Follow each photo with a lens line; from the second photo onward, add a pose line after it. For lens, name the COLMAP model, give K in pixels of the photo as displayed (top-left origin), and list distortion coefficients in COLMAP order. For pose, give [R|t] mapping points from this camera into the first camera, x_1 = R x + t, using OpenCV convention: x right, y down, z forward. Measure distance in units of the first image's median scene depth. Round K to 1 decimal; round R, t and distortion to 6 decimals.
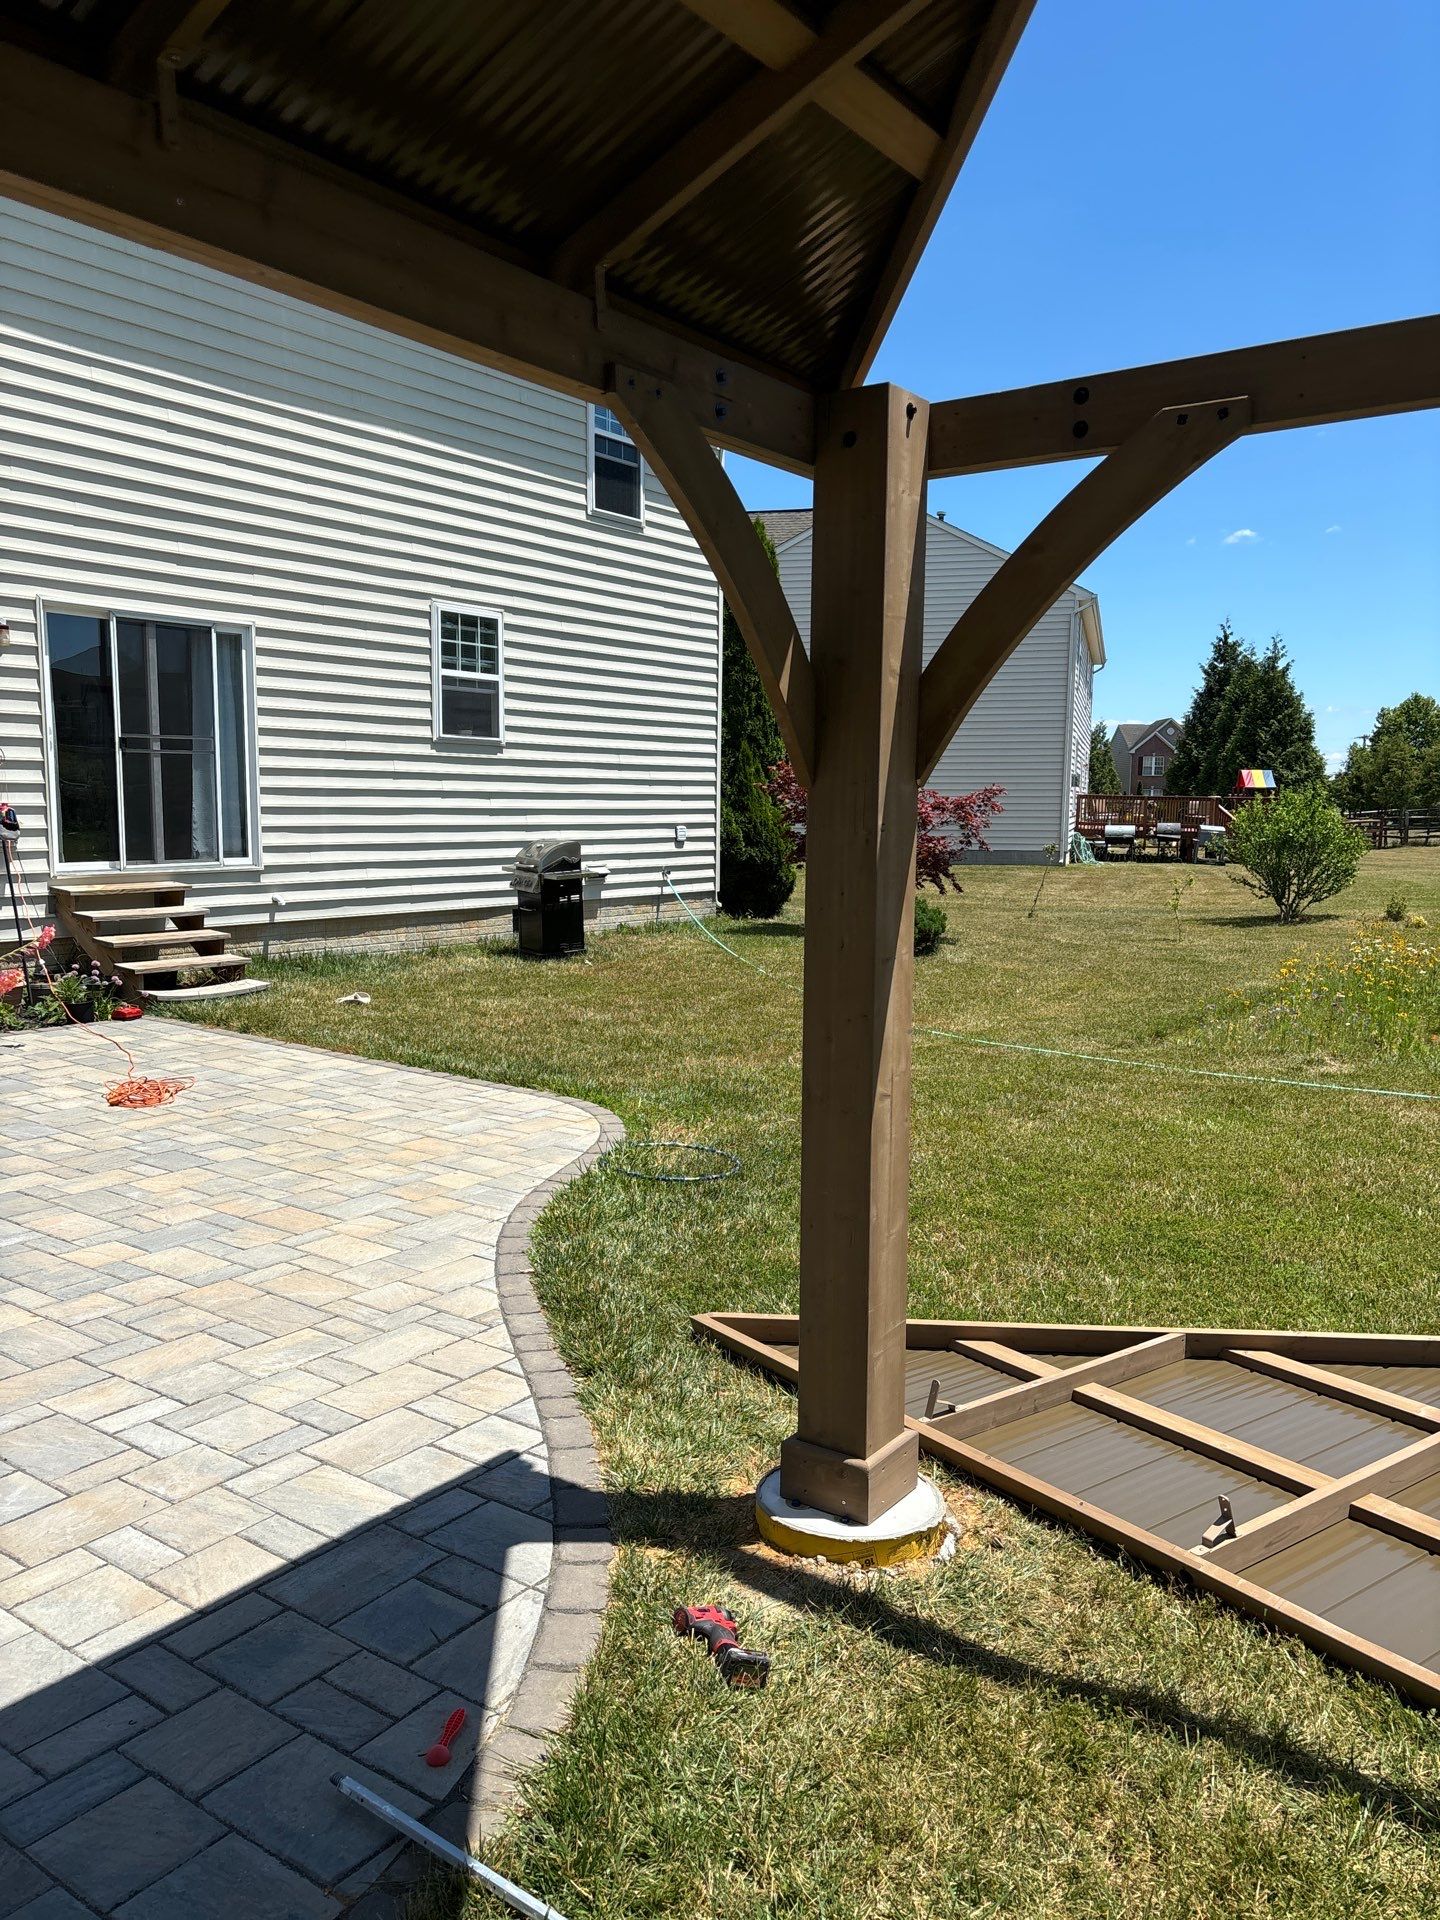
lens RADIAL K [[1435.3, 0, 726.8], [0, 1435.3, 967.3], [0, 0, 1]] dist [0.028215, -0.000254]
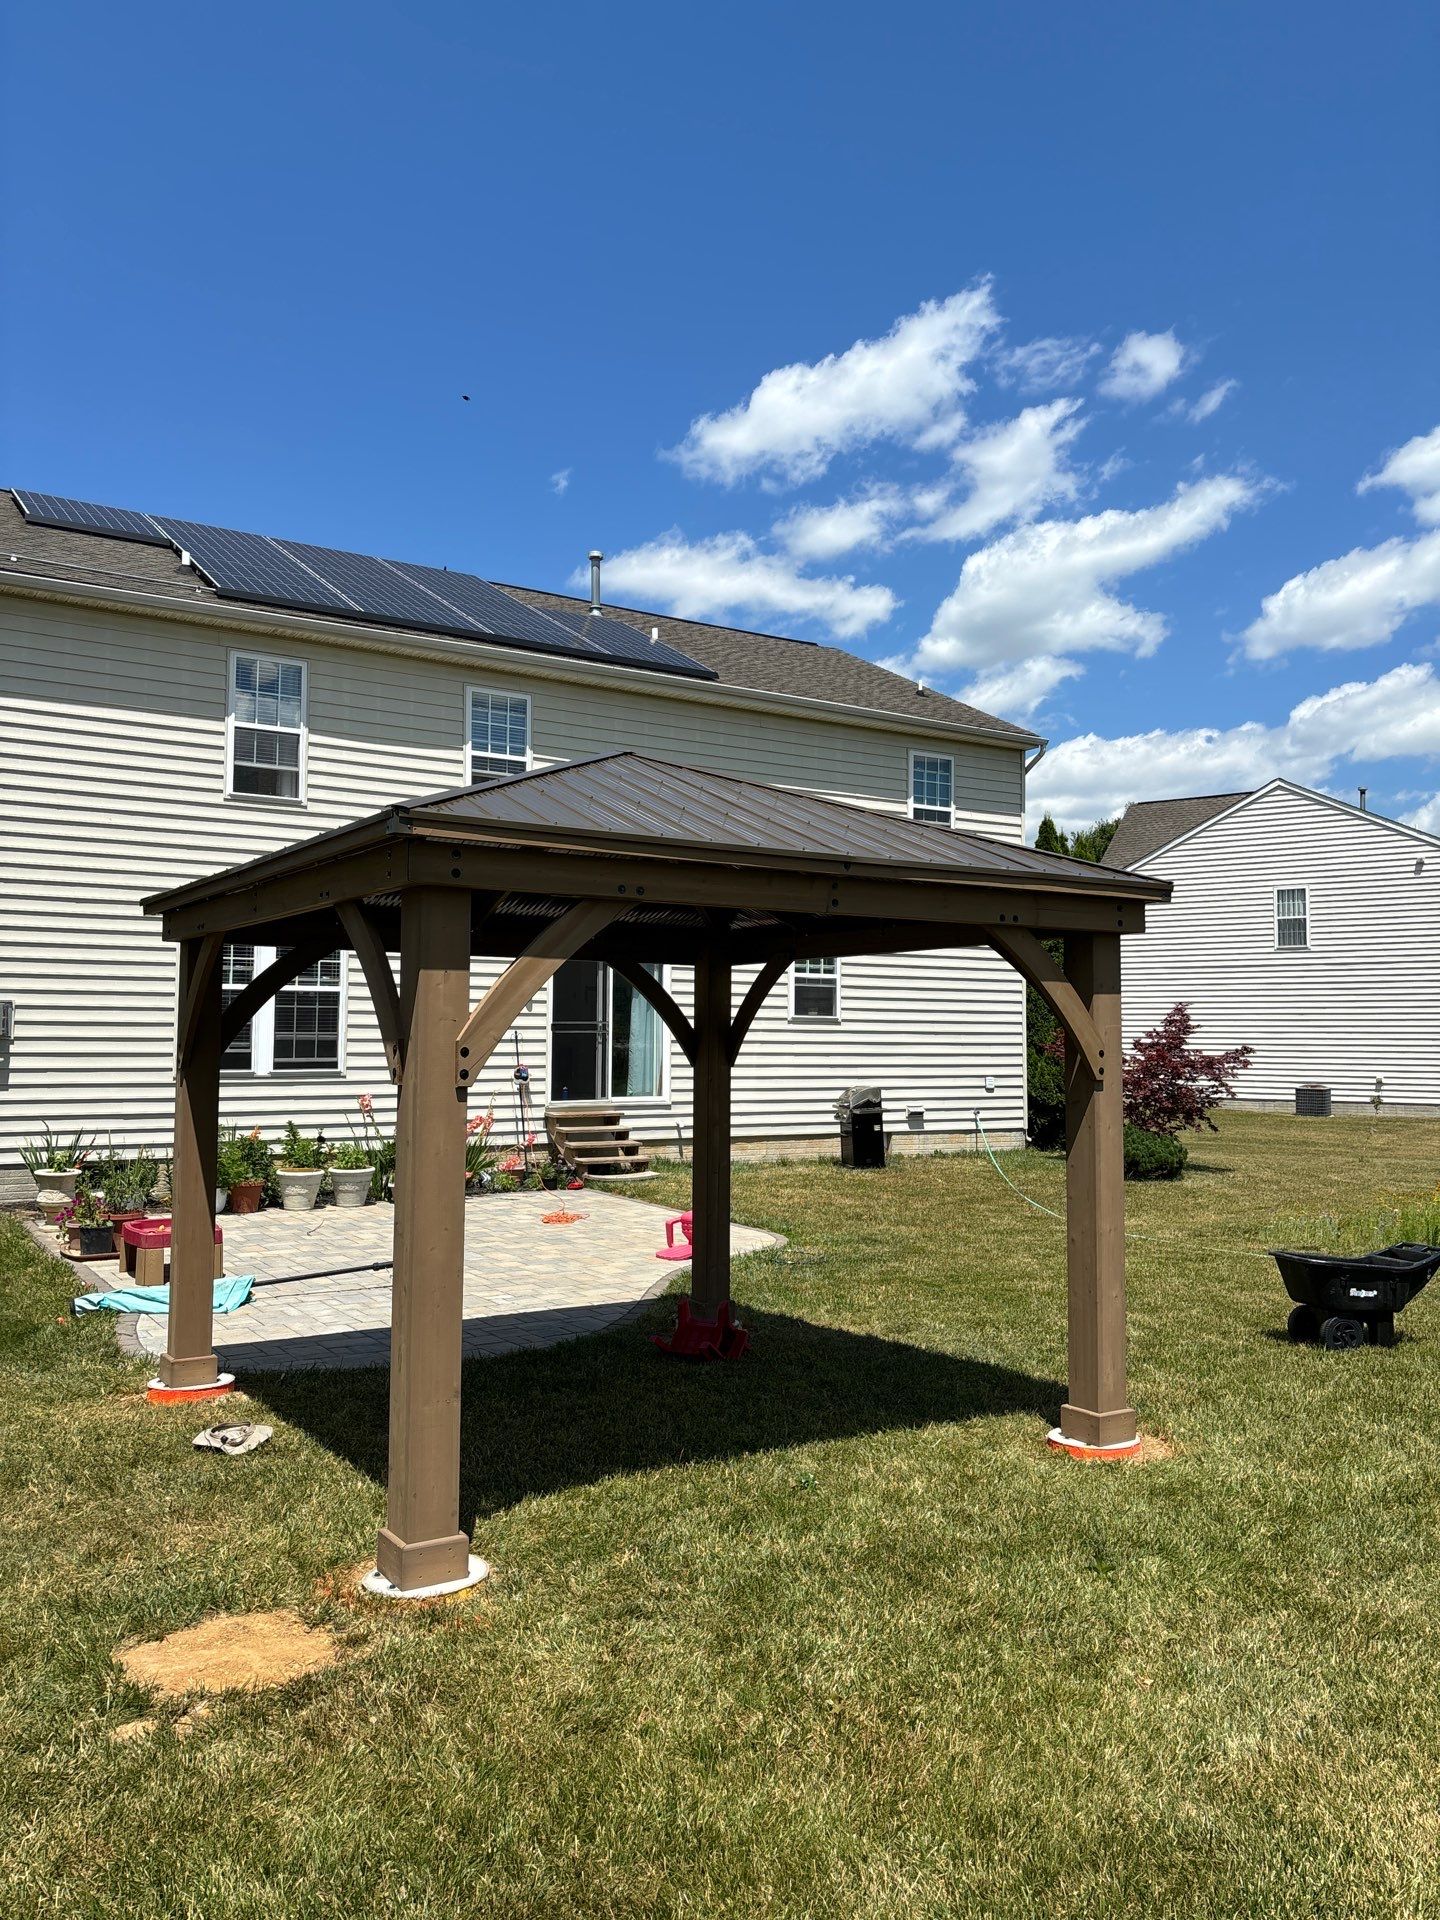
lens RADIAL K [[1435.3, 0, 726.8], [0, 1435.3, 967.3], [0, 0, 1]] dist [0.028215, -0.000254]
pose [[0.932449, -0.017305, -0.360888, 0.274813], [-0.043171, 0.986360, -0.158840, 0.028711], [0.358714, 0.163689, 0.918983, -0.403079]]
